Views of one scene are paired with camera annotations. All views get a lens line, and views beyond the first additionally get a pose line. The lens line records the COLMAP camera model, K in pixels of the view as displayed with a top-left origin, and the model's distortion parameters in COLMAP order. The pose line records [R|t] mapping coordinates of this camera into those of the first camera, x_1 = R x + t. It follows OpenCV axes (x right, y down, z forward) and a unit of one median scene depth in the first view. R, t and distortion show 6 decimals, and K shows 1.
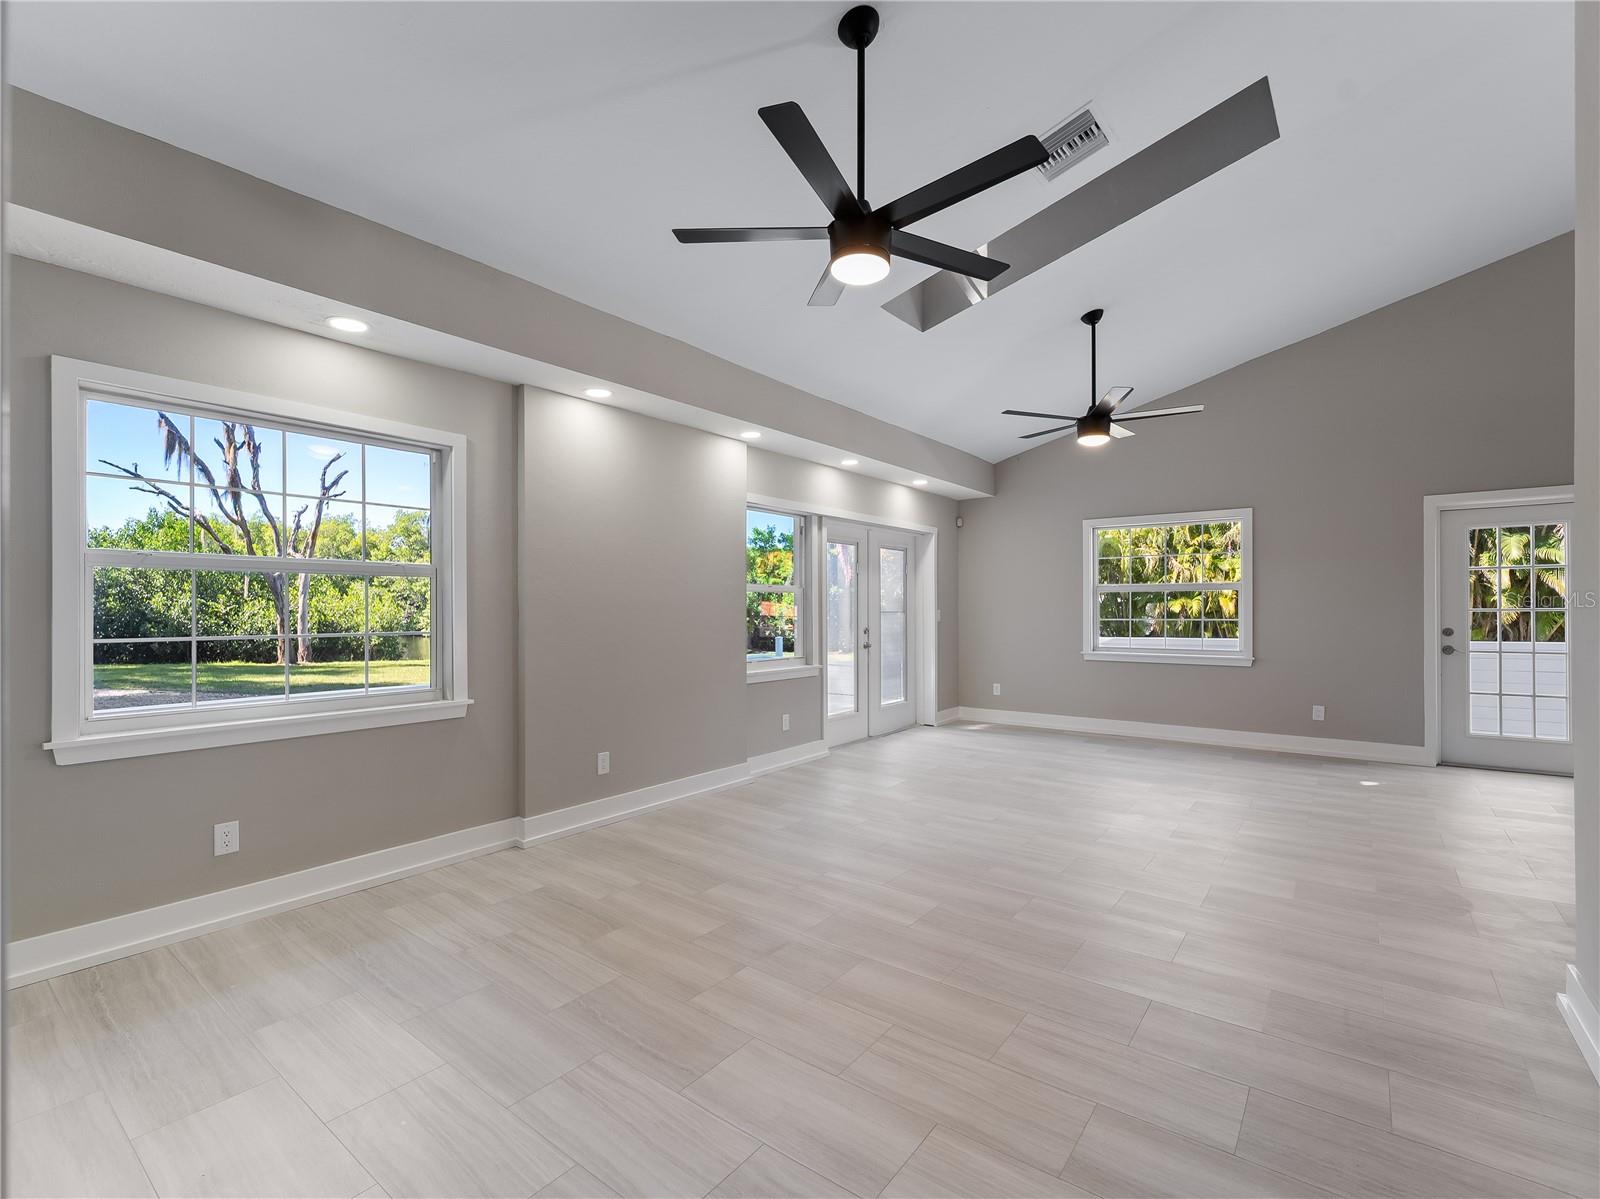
lens RADIAL K [[726.7, 0, 801.3], [0, 726.7, 610.1], [0, 0, 1]] dist [-0.003628, -0.000396]
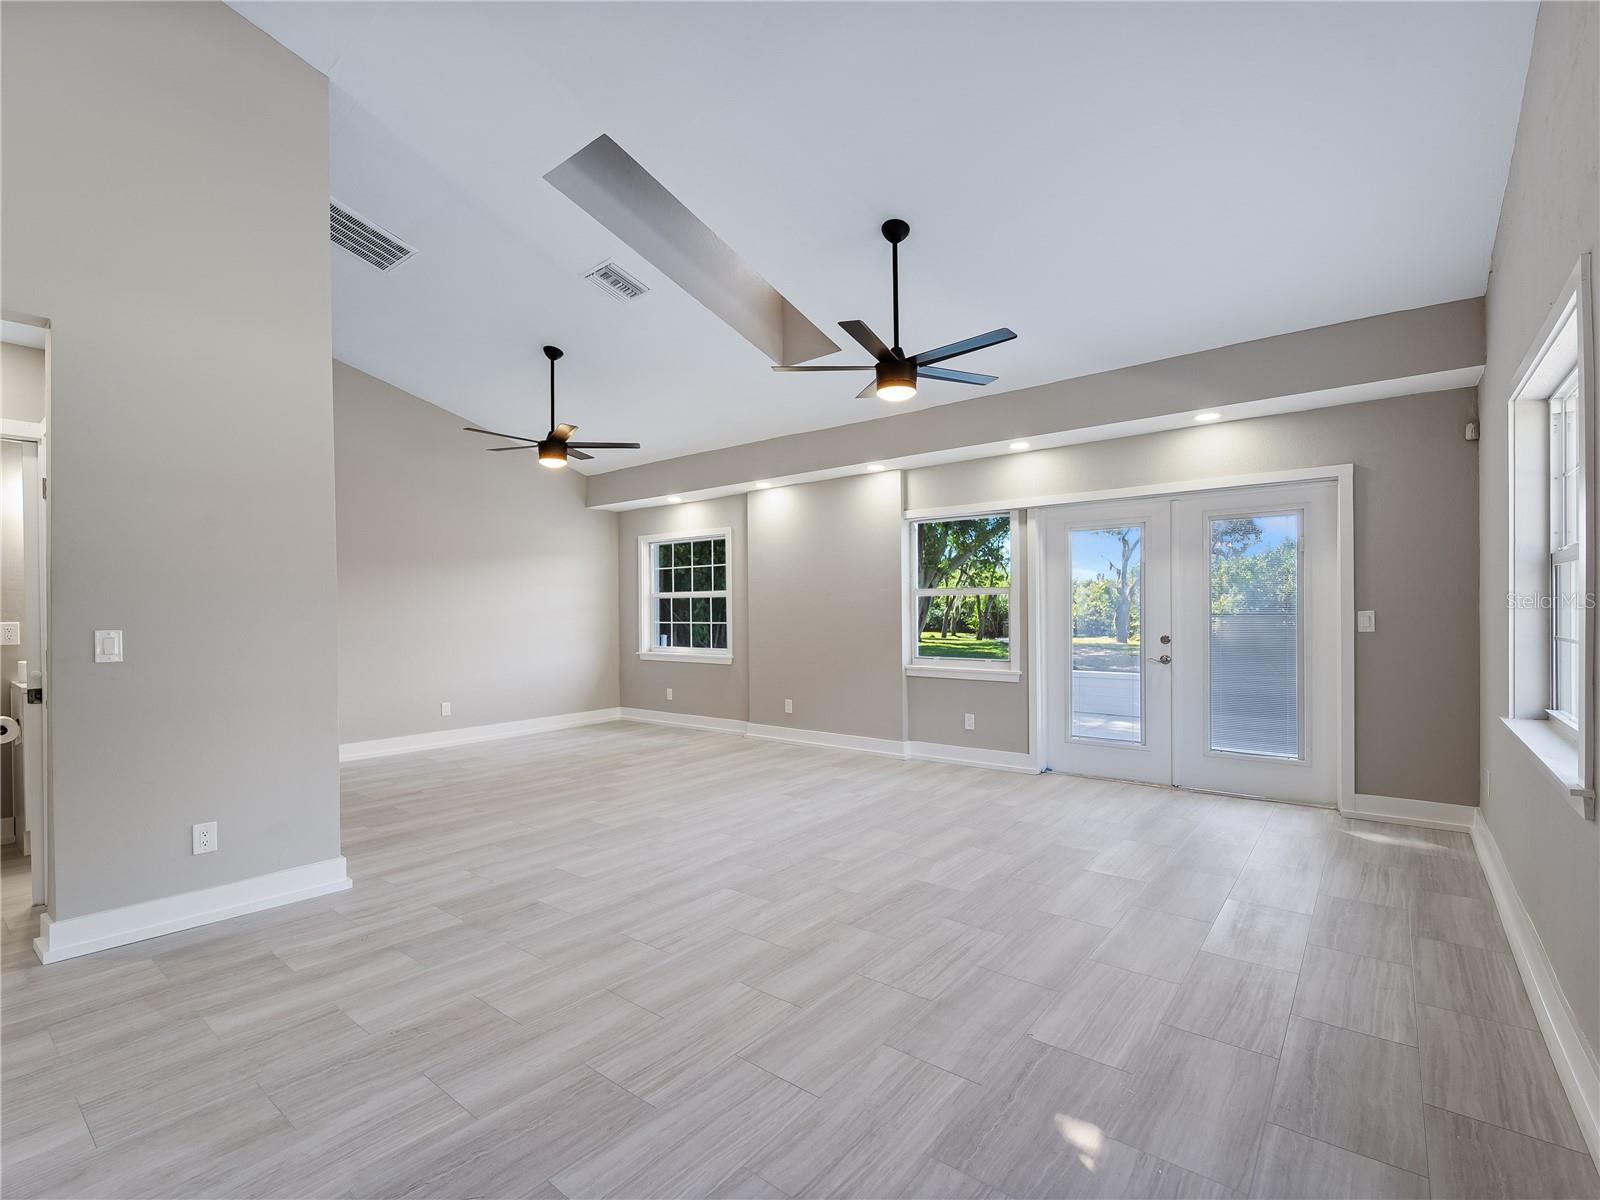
lens RADIAL K [[726.7, 0, 801.3], [0, 726.7, 610.6], [0, 0, 1]] dist [-0.003628, -0.000396]
pose [[-0.013086, 0.003067, -0.999910, 1.365100], [0.006323, 0.999976, 0.002984, -0.008628], [0.999894, -0.006283, -0.013105, 1.055454]]
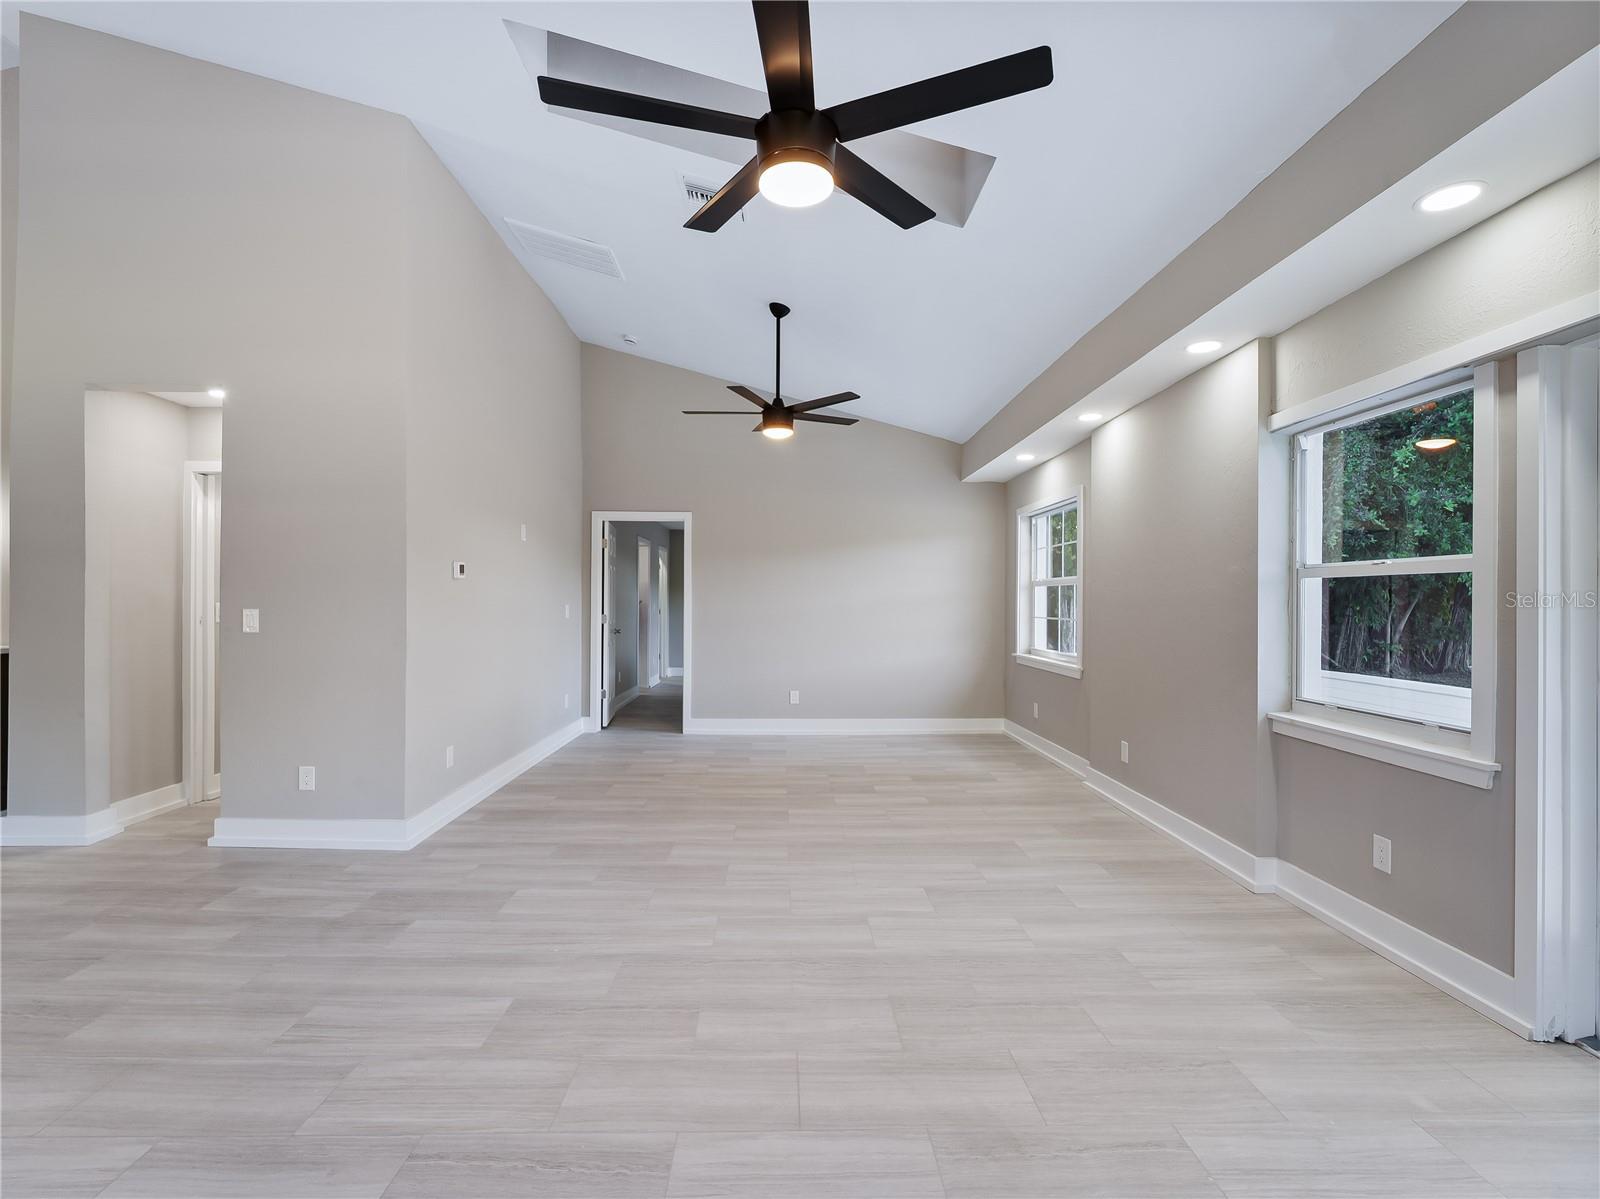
lens RADIAL K [[726.5, 0, 808.1], [0, 726.5, 596.5], [0, 0, 1]] dist [-0.003626, -0.001650]
pose [[-0.770691, -0.007743, -0.637162, 0.758135], [-0.005802, 0.999970, -0.005134, -0.006636], [0.637183, -0.000260, -0.770713, 1.524514]]
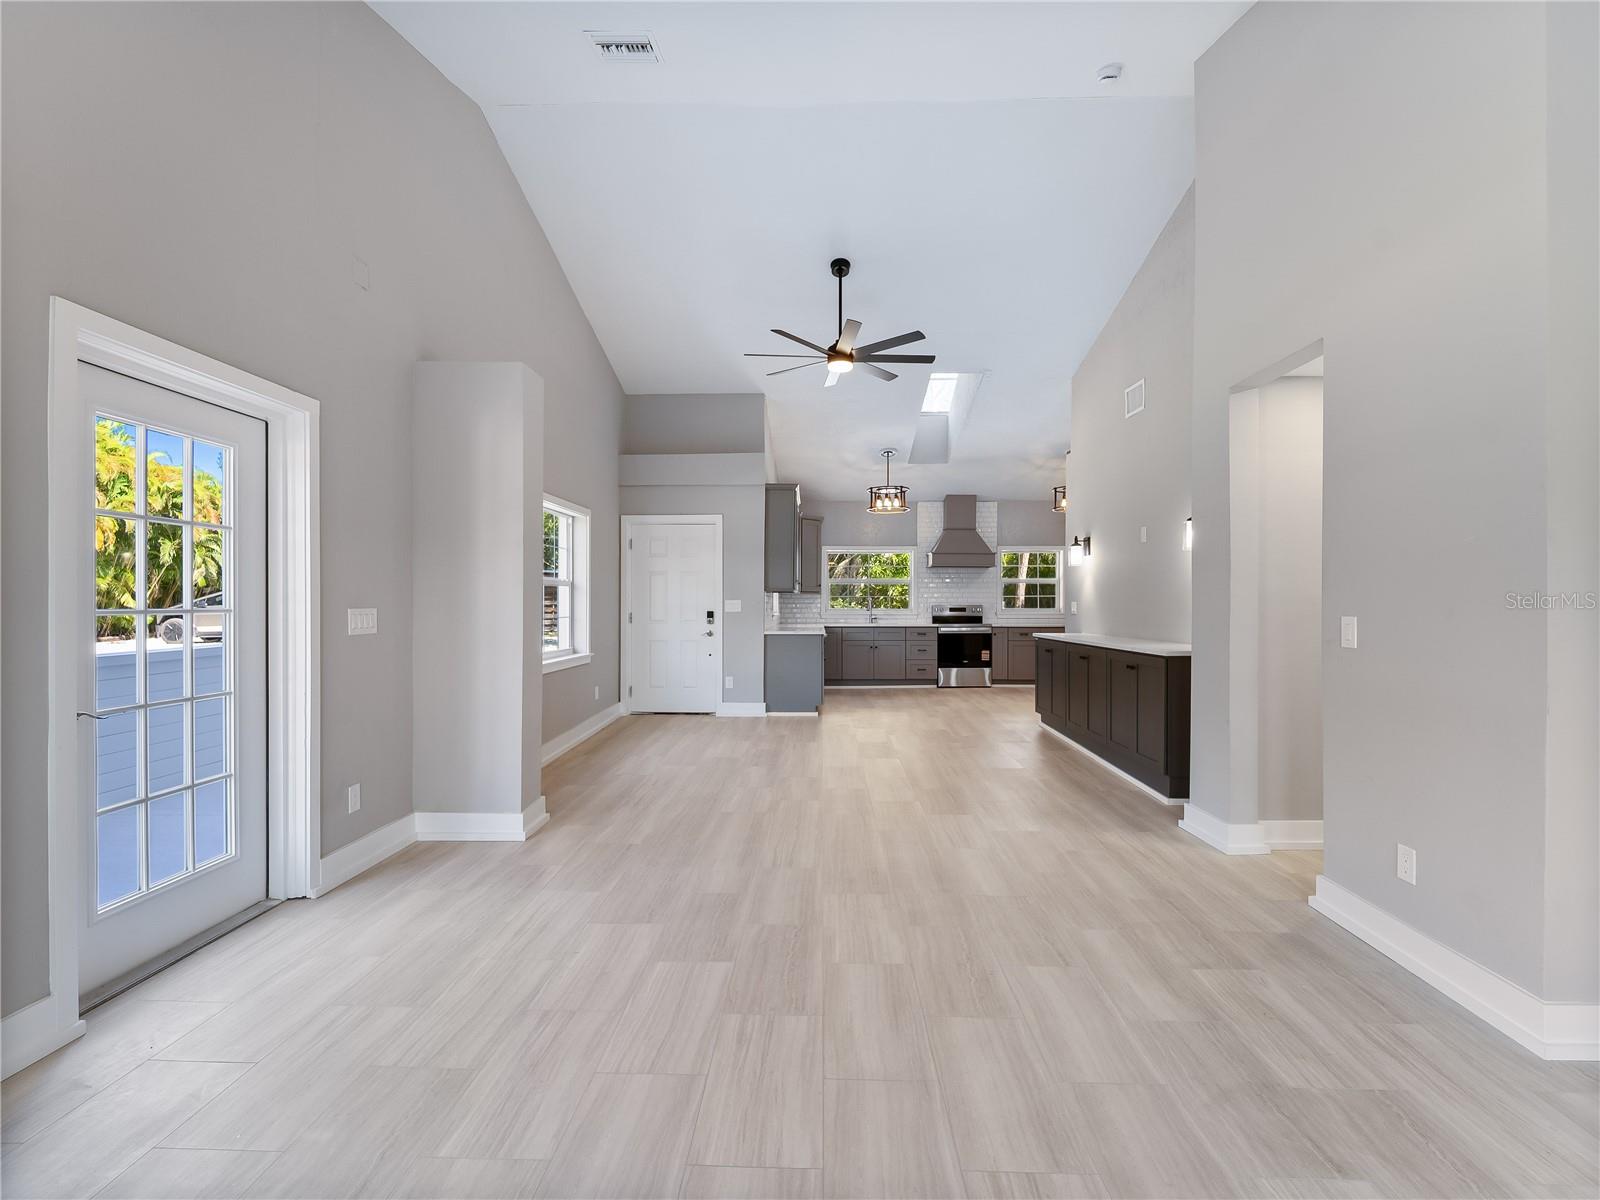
lens RADIAL K [[726.7, 0, 801.3], [0, 726.7, 610.6], [0, 0, 1]] dist [-0.003628, -0.000396]
pose [[-0.589998, -0.003754, 0.807396, 0.476436], [0.001088, 0.999985, 0.005444, -0.002387], [-0.807404, 0.004091, -0.589985, 1.222585]]
